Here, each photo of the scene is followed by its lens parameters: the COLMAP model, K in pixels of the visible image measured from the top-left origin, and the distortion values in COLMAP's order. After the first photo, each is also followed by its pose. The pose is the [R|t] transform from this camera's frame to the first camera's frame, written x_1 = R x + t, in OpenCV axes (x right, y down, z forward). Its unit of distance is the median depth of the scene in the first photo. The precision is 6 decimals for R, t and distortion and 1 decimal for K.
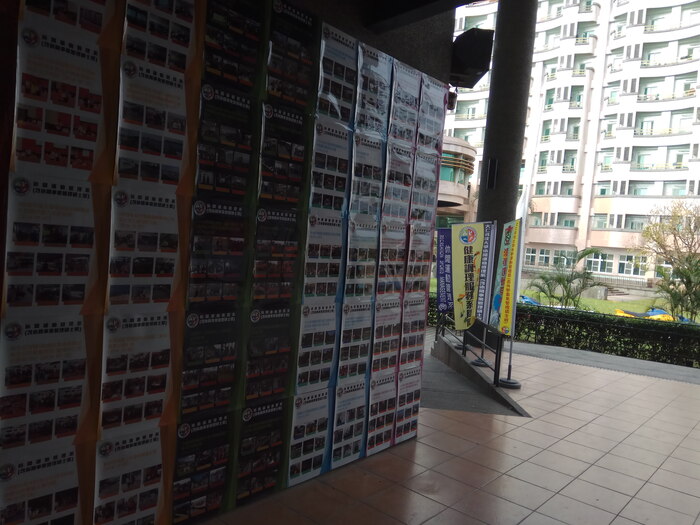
lens RADIAL K [[541.0, 0, 350.0], [0, 541.0, 262.5], [0, 0, 1]] dist [0.103295, -0.168666]
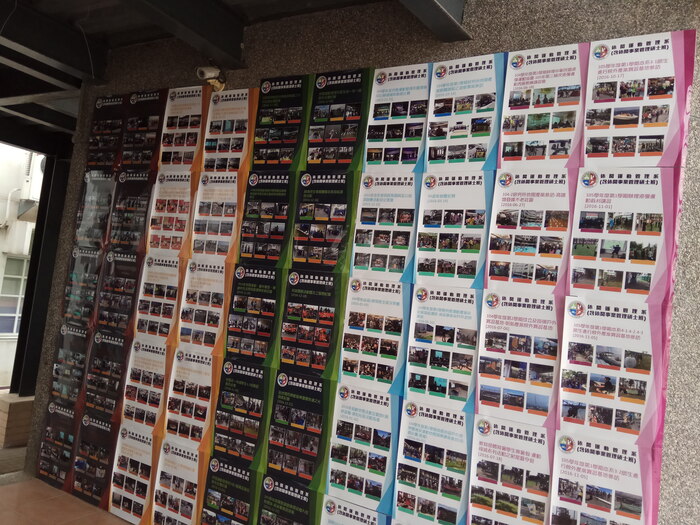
lens RADIAL K [[541.0, 0, 350.0], [0, 541.0, 262.5], [0, 0, 1]] dist [0.103295, -0.168666]
pose [[0.202396, -0.130408, -0.970582, 0.889426], [-0.154406, 0.974448, -0.163126, 0.034999], [0.967055, 0.182880, 0.177088, 0.958936]]
